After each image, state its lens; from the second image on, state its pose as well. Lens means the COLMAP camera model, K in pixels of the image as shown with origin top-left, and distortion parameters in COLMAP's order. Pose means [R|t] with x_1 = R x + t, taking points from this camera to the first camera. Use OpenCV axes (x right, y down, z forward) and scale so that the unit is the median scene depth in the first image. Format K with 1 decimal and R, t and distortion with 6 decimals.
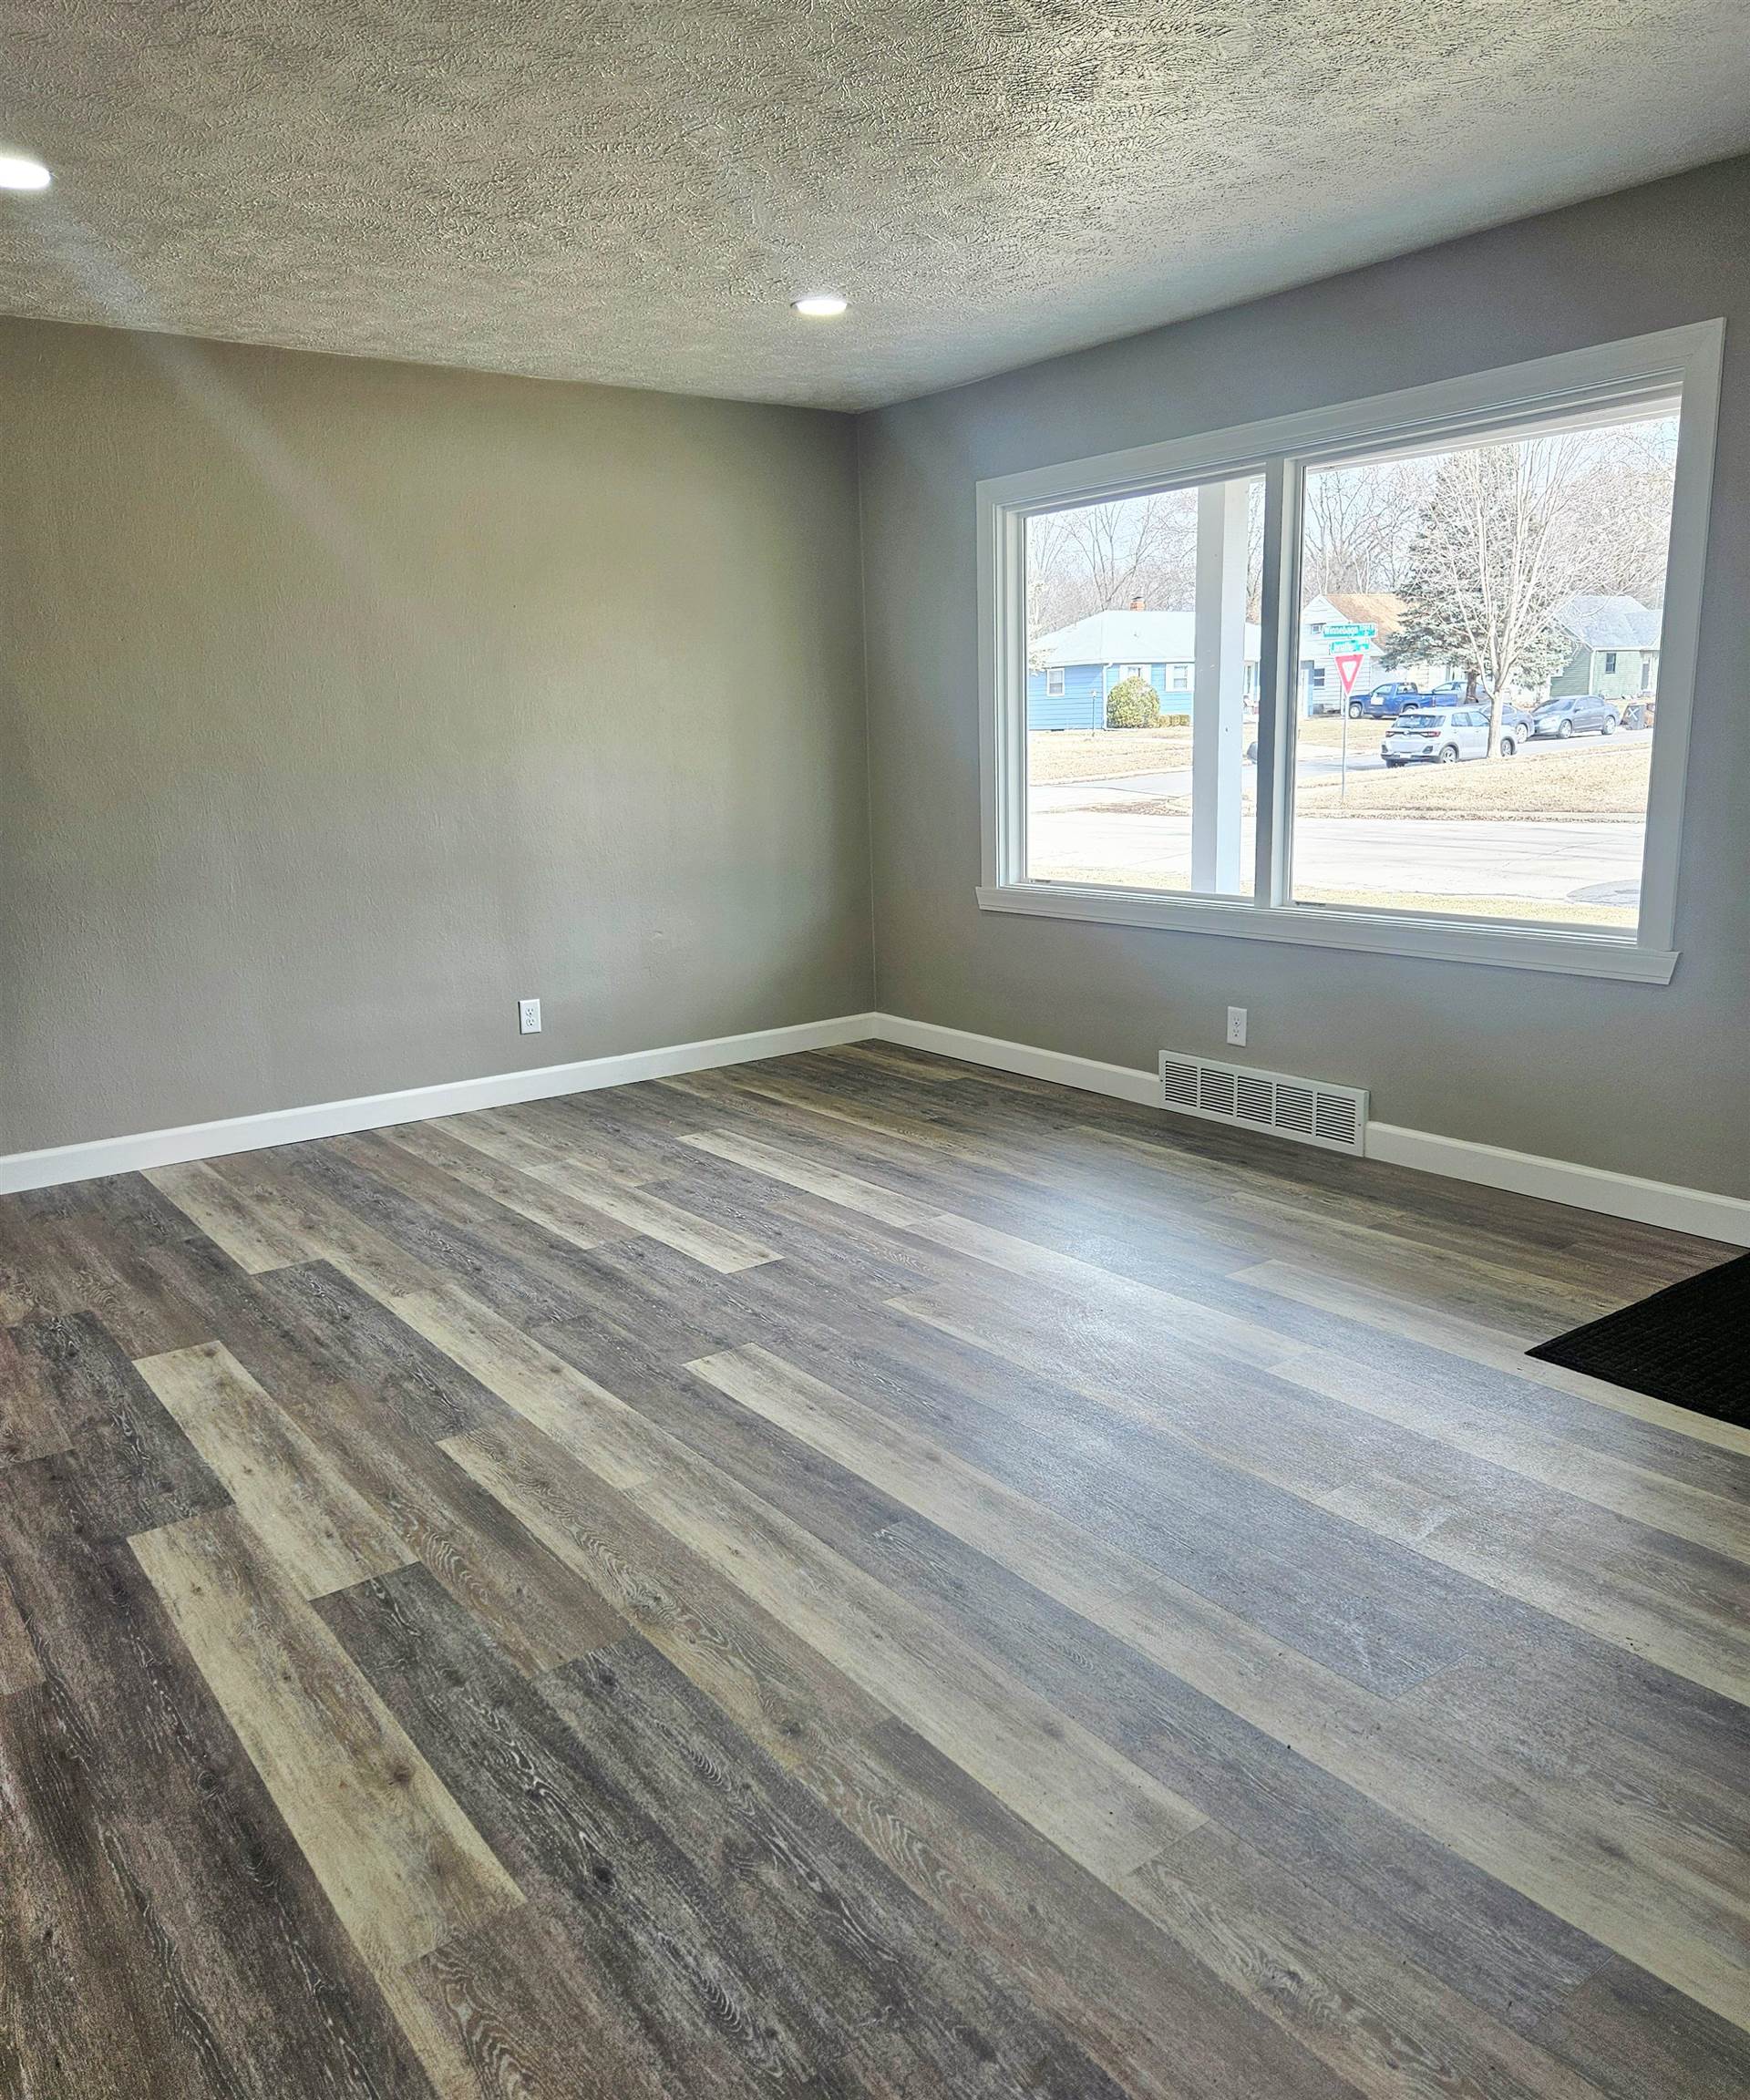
lens RADIAL K [[1542.6, 0, 872.6], [0, 1542.6, 1042.6], [0, 0, 1]] dist [0.081033, -0.073179]
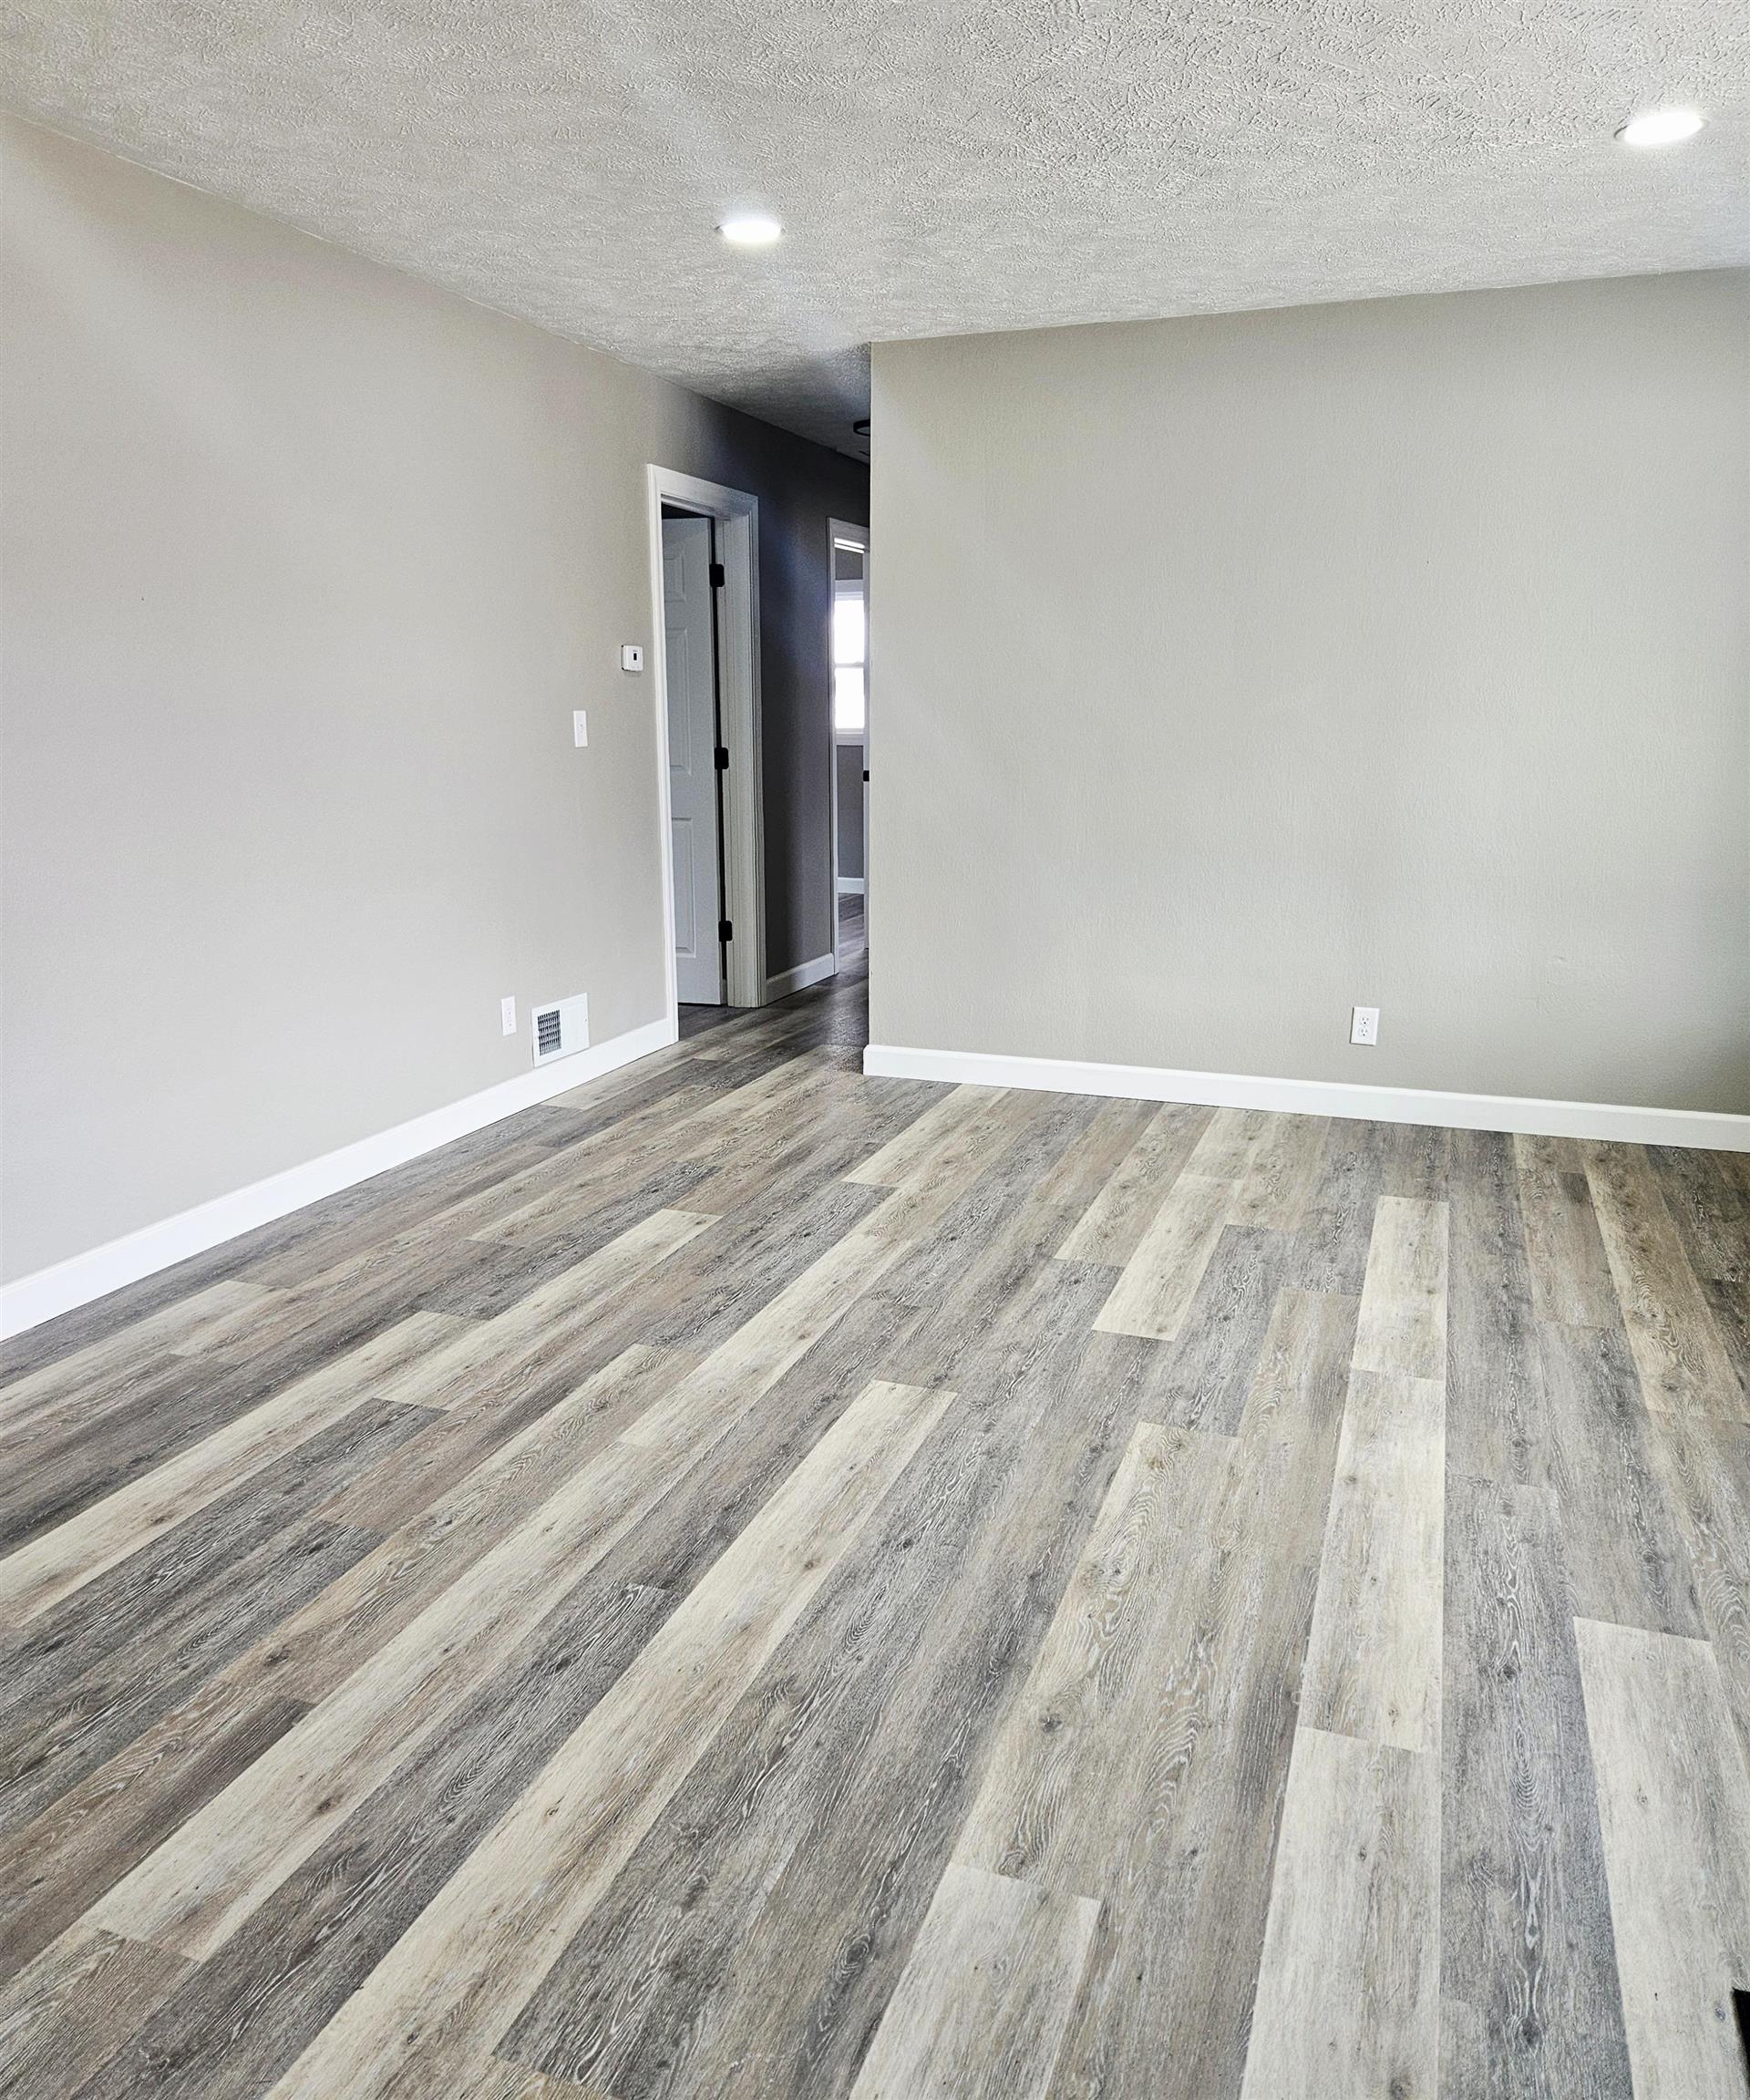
lens RADIAL K [[1542.6, 0, 872.6], [0, 1542.6, 1042.6], [0, 0, 1]] dist [0.081033, -0.073179]
pose [[0.546386, 0.208359, -0.811202, 0.512697], [-0.188373, 0.974317, 0.123377, -0.094031], [0.816075, 0.085397, 0.571603, 0.373909]]
